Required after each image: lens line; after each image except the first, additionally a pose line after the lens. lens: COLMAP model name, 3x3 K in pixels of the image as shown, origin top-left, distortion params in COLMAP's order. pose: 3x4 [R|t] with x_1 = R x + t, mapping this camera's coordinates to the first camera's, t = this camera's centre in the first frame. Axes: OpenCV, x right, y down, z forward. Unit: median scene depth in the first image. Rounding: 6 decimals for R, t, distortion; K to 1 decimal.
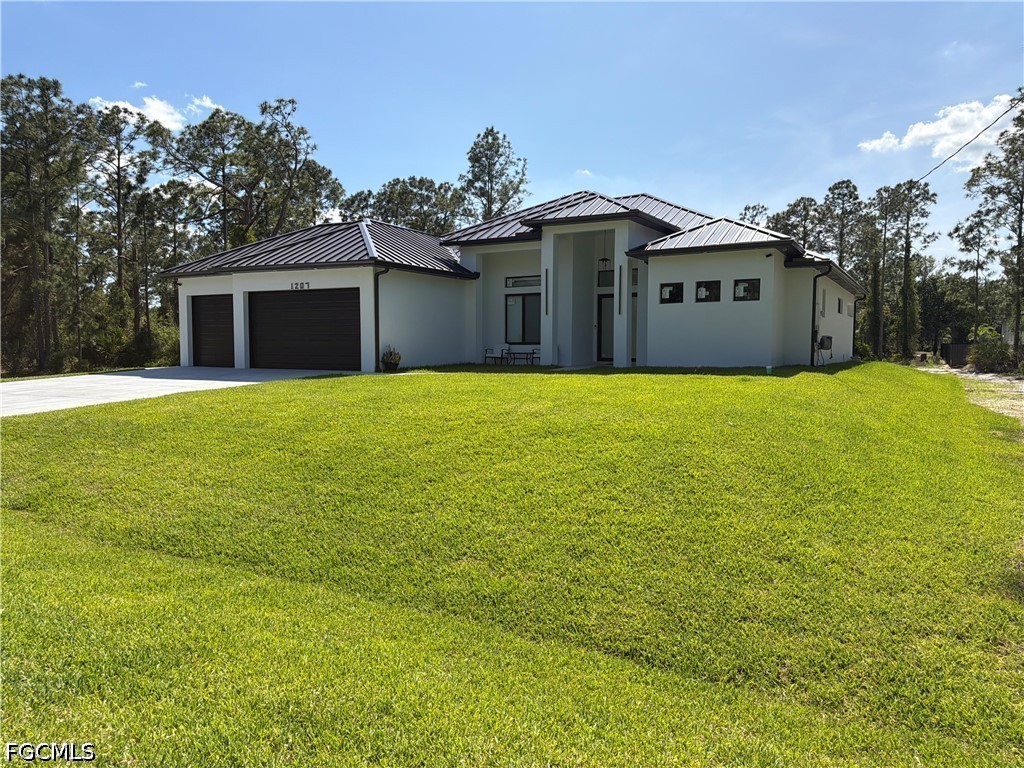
lens RADIAL K [[712.3, 0, 512.0], [0, 712.3, 384.0], [0, 0, 1]] dist [0.074382, -0.097800]
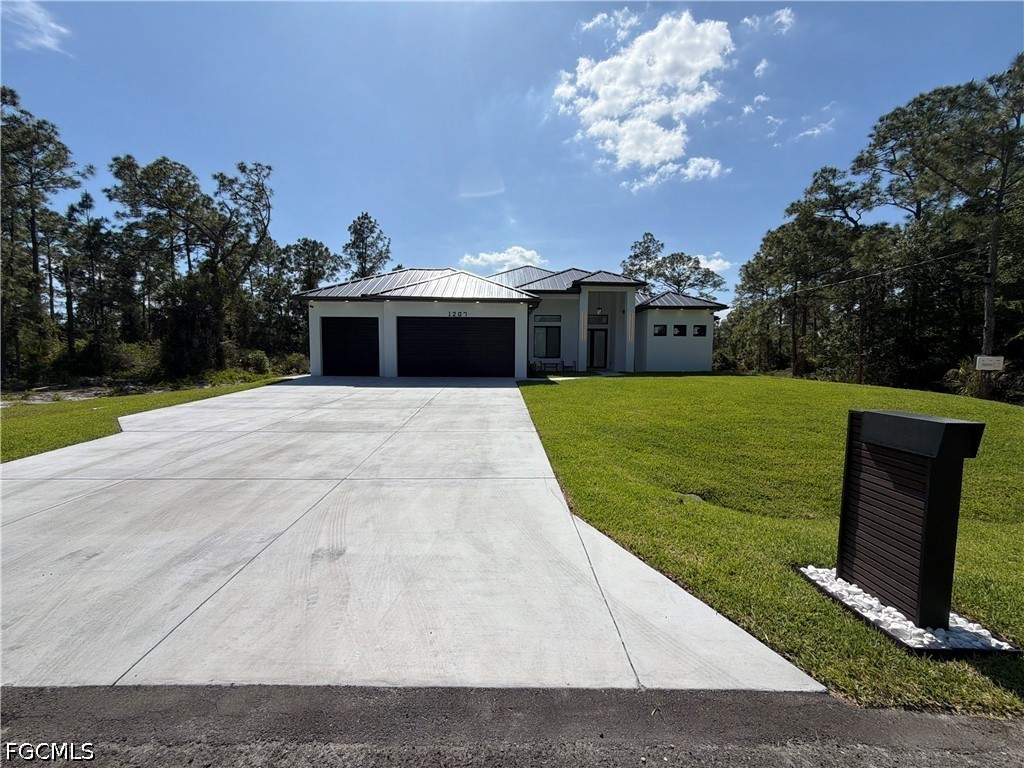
lens RADIAL K [[406.2, 0, 515.7], [0, 406.2, 380.7], [0, 0, 1]] dist [-0.002138, -0.000384]
pose [[0.857021, -0.025531, 0.514649, -0.521108], [0.022936, 0.999672, 0.011399, -0.016947], [-0.514771, 0.002035, 0.857325, 0.258958]]
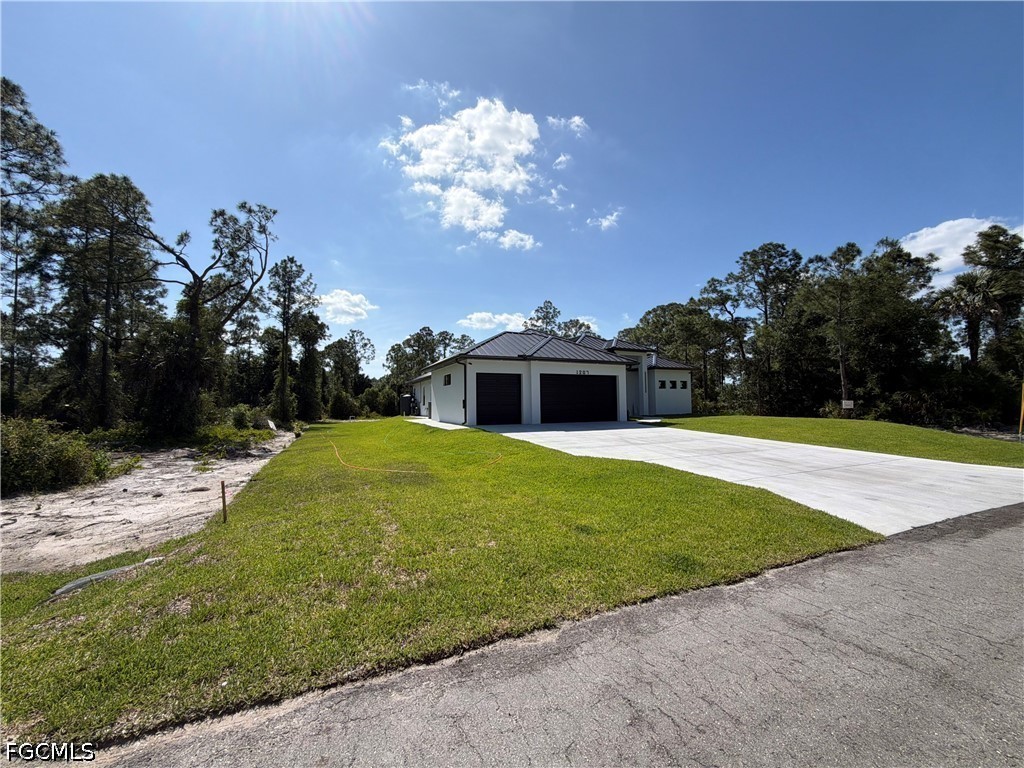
lens RADIAL K [[407.6, 0, 512.0], [0, 407.6, 384.0], [0, 0, 1]] dist [0.000724, 0.000513]
pose [[0.588433, 0.036241, 0.807734, -1.040974], [0.054781, 0.994912, -0.084548, -0.031016], [-0.806688, 0.093999, 0.583454, 0.495566]]
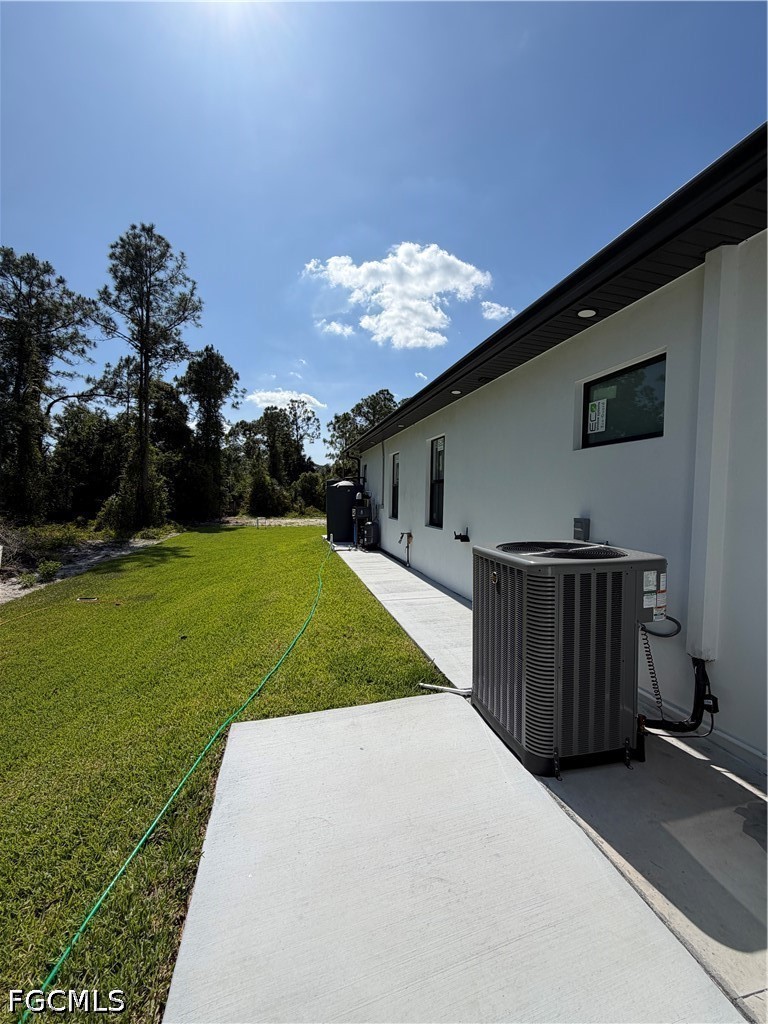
lens RADIAL K [[407.6, 0, 384.1], [0, 407.6, 508.9], [0, 0, 1]] dist [0.000724, 0.000513]
pose [[0.735285, -0.014636, 0.677600, -0.365879], [0.024175, 0.999697, -0.004639, -0.101681], [-0.677326, 0.019792, 0.735416, 1.272074]]
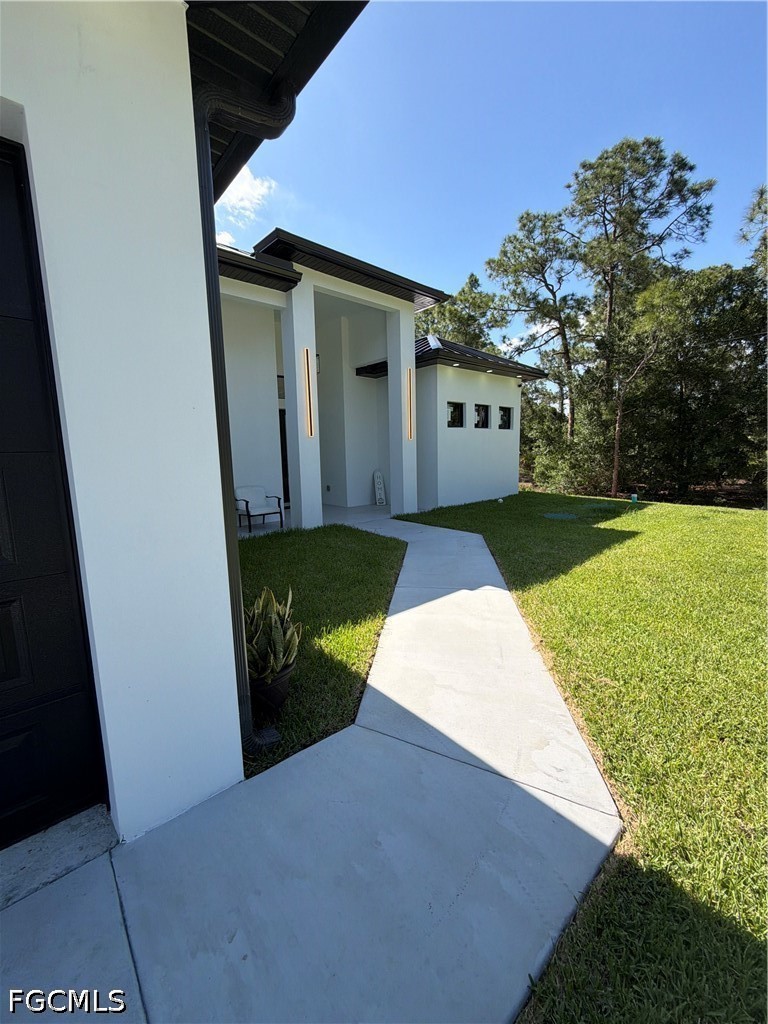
lens RADIAL K [[407.6, 0, 384.1], [0, 407.6, 508.9], [0, 0, 1]] dist [0.000724, 0.000513]
pose [[0.339314, -0.140827, 0.930072, -0.218694], [0.078833, 0.989509, 0.121066, -0.069610], [-0.937364, 0.032241, 0.346856, 0.769290]]
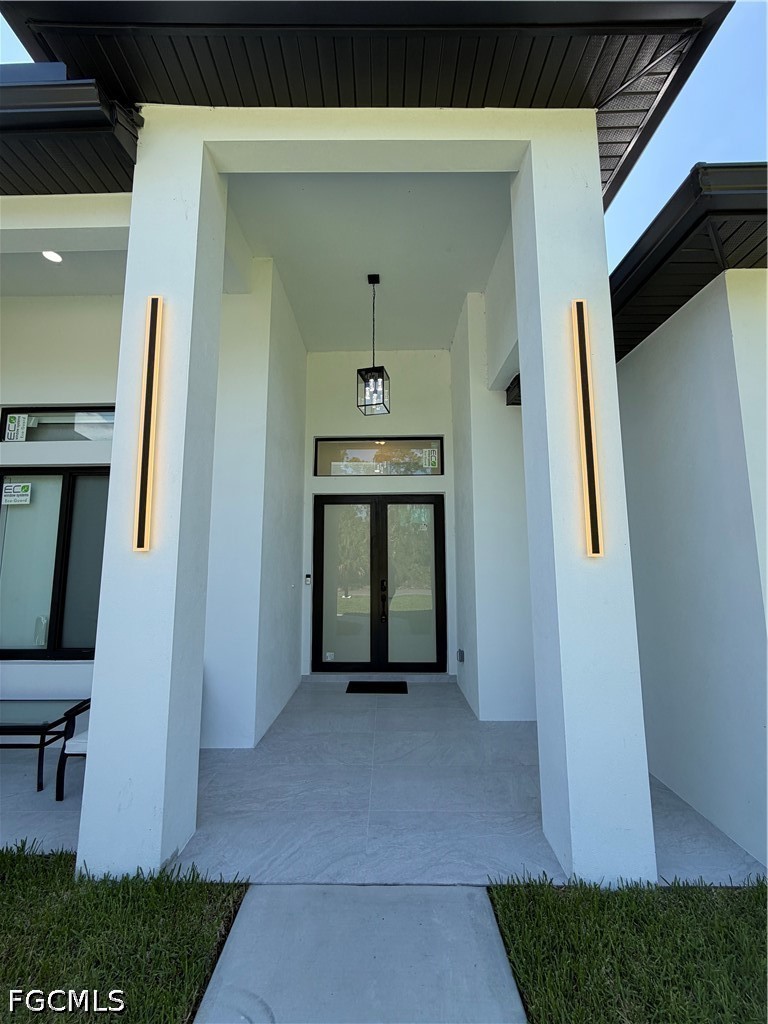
lens RADIAL K [[407.6, 0, 384.1], [0, 407.6, 508.9], [0, 0, 1]] dist [0.000724, 0.000513]
pose [[0.866207, 0.048063, 0.497368, 0.044450], [0.068152, 0.974698, -0.212882, -0.070155], [-0.495015, 0.218297, 0.841015, 0.818640]]
